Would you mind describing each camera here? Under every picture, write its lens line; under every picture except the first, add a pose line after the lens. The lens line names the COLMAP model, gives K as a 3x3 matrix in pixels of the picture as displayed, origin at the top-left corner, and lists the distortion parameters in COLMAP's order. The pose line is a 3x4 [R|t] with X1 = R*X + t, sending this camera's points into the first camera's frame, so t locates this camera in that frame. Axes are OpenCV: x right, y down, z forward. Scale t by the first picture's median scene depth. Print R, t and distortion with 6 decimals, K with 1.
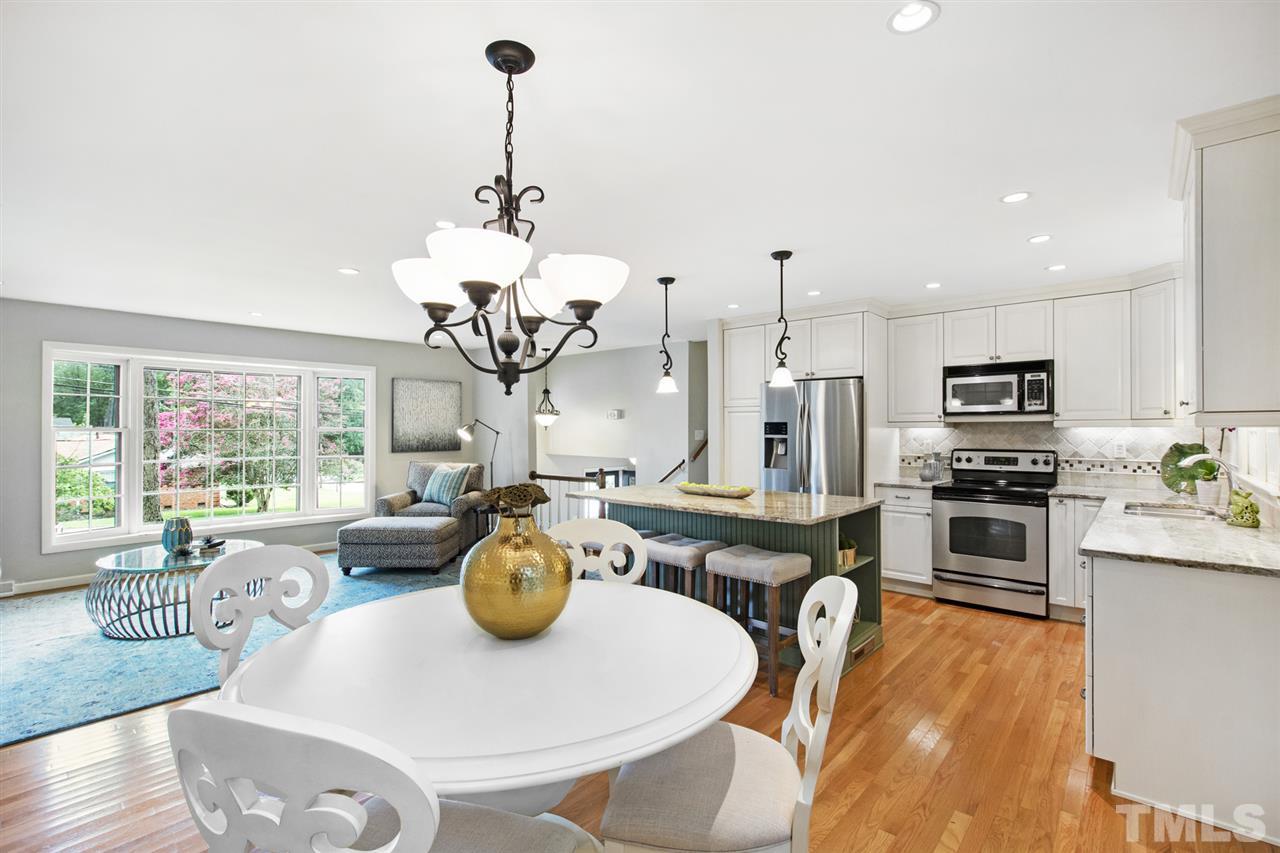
lens RADIAL K [[592.3, 0, 642.8], [0, 592.3, 416.3], [0, 0, 1]] dist [-0.003841, -0.017837]
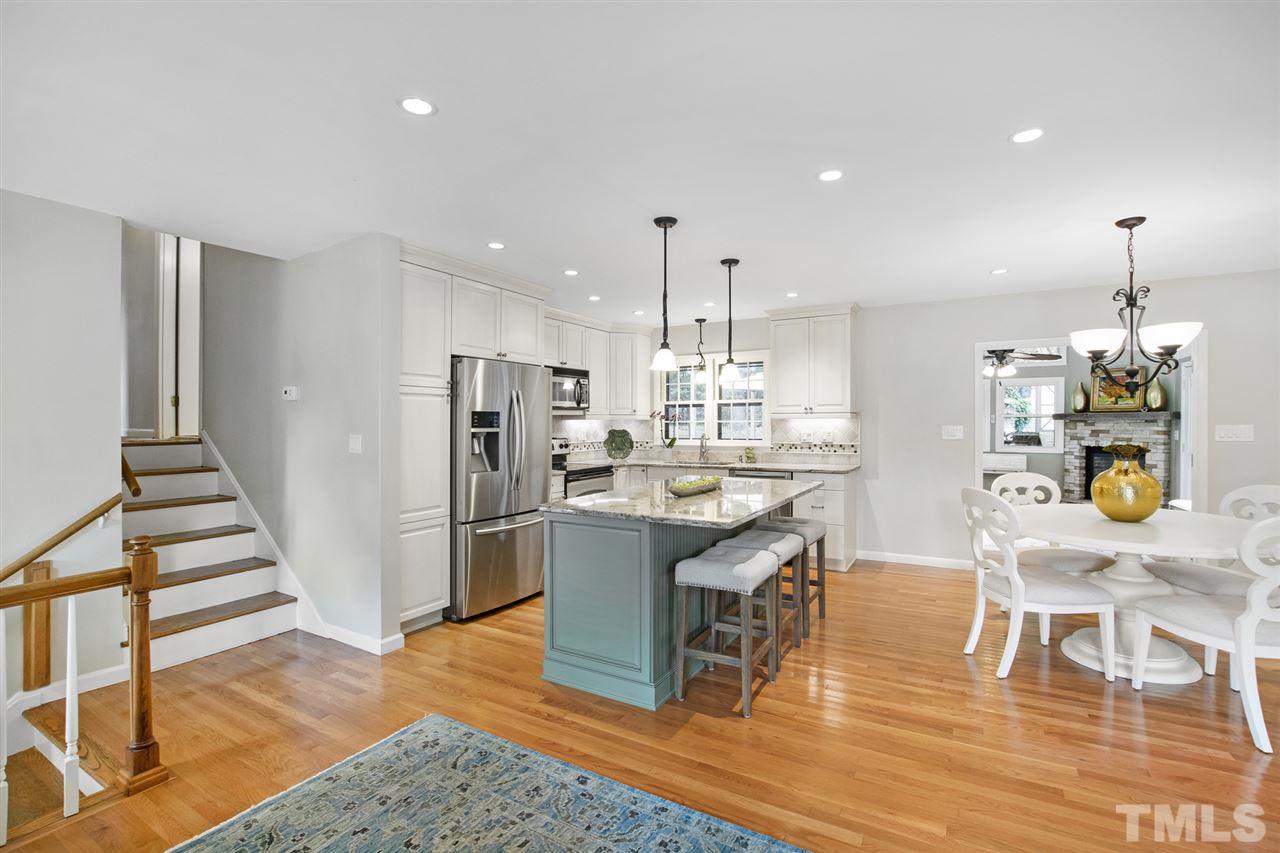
lens RADIAL K [[567.7, 0, 647.6], [0, 567.7, 426.6], [0, 0, 1]] dist [-0.021636, 0.000621]
pose [[-0.200061, -0.005897, 0.979766, -0.611813], [-0.014747, 0.999887, 0.003006, 0.027703], [-0.979673, -0.013847, -0.200125, 1.076794]]
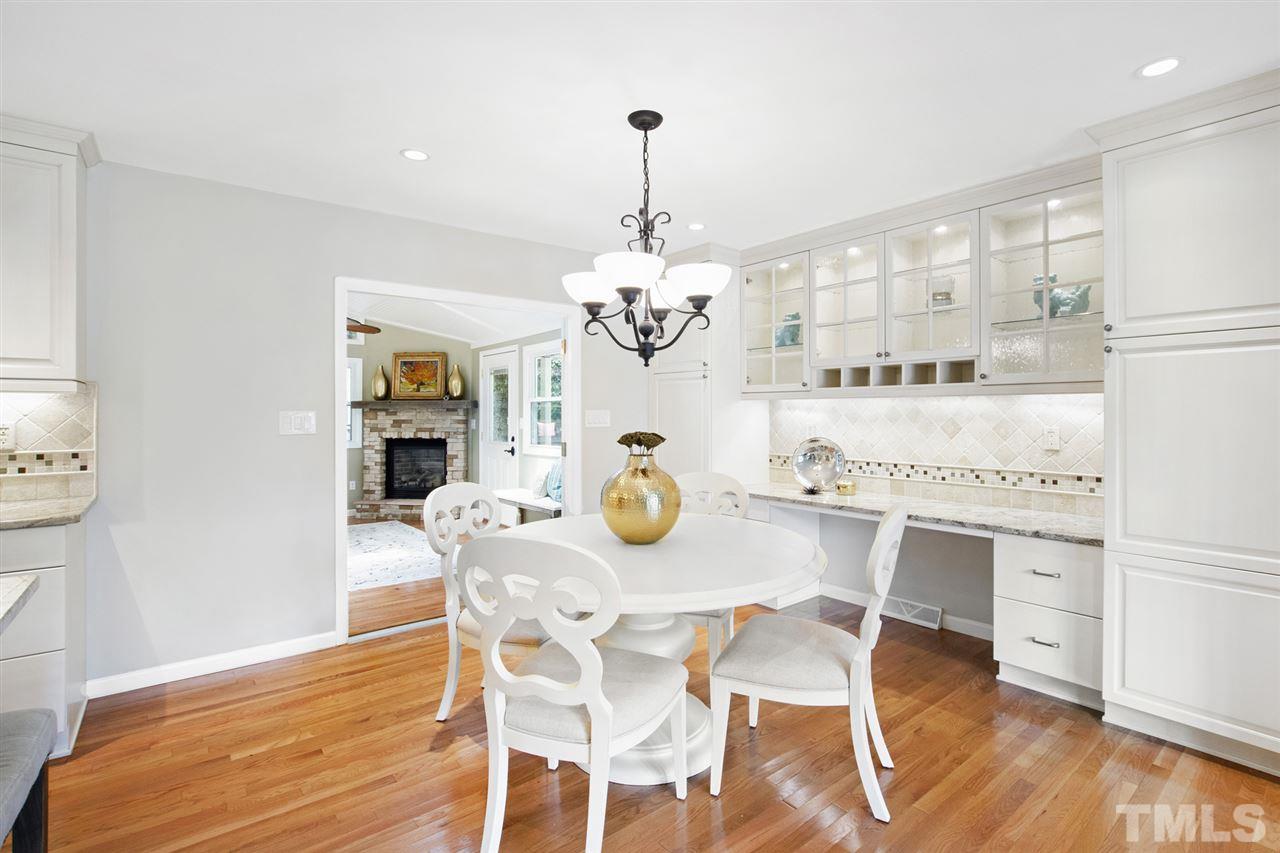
lens RADIAL K [[594.7, 0, 686.4], [0, 594.7, 412.4], [0, 0, 1]] dist [-0.041620, 0.000144]
pose [[-0.991537, 0.003350, 0.129781, -0.166401], [0.000717, 0.999793, -0.020328, 0.036281], [-0.129822, -0.020063, -0.991334, 0.866786]]
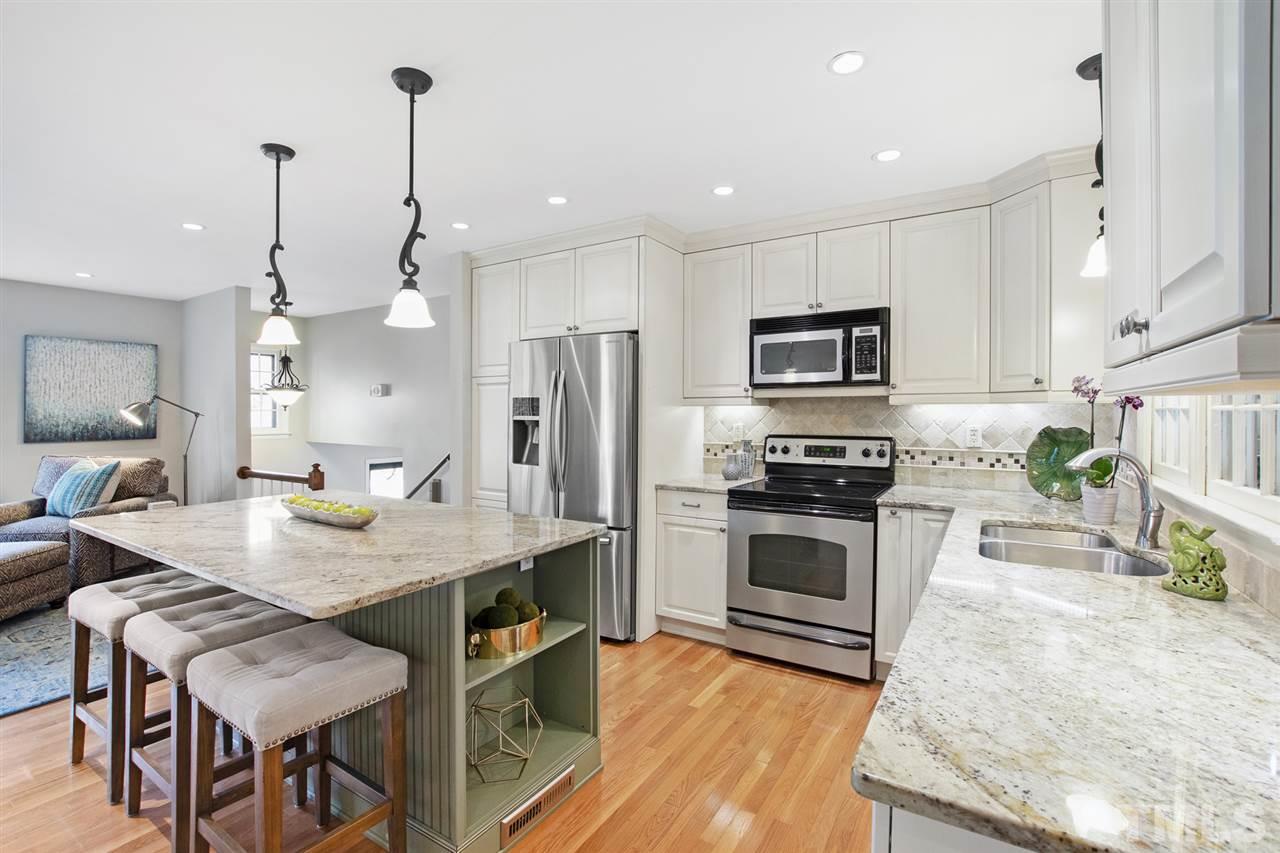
lens RADIAL K [[580.3, 0, 646.0], [0, 580.3, 416.9], [0, 0, 1]] dist [-0.028559, 0.000439]
pose [[0.987072, -0.001668, 0.160270, 0.290089], [-0.003211, 0.999539, 0.030177, 0.013182], [-0.160246, -0.030302, 0.986612, 0.352499]]
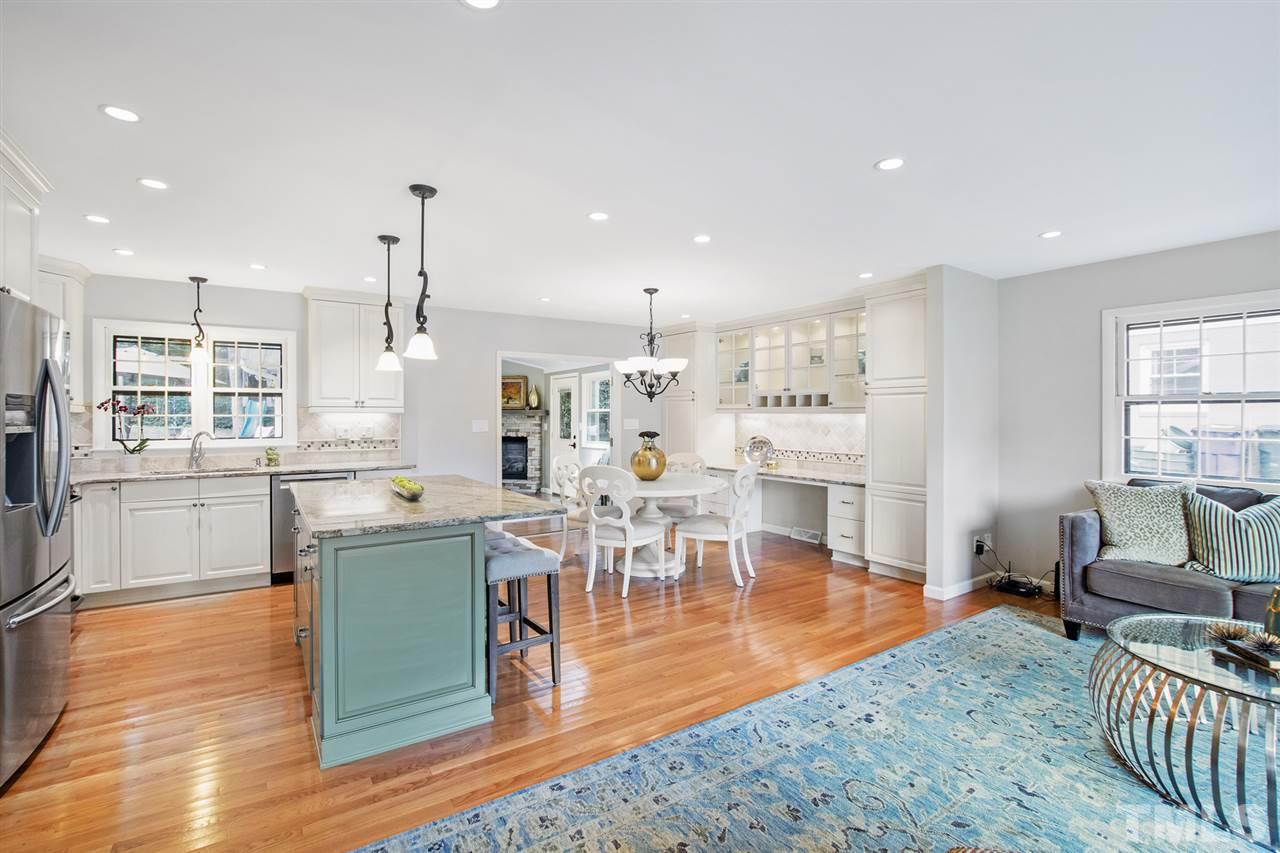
lens RADIAL K [[580.3, 0, 646.0], [0, 580.3, 416.9], [0, 0, 1]] dist [-0.028559, 0.000439]
pose [[-0.966272, 0.000456, 0.257524, -0.343684], [-0.004134, 0.999842, -0.017281, 0.034505], [-0.257492, -0.017763, -0.966117, 1.445010]]
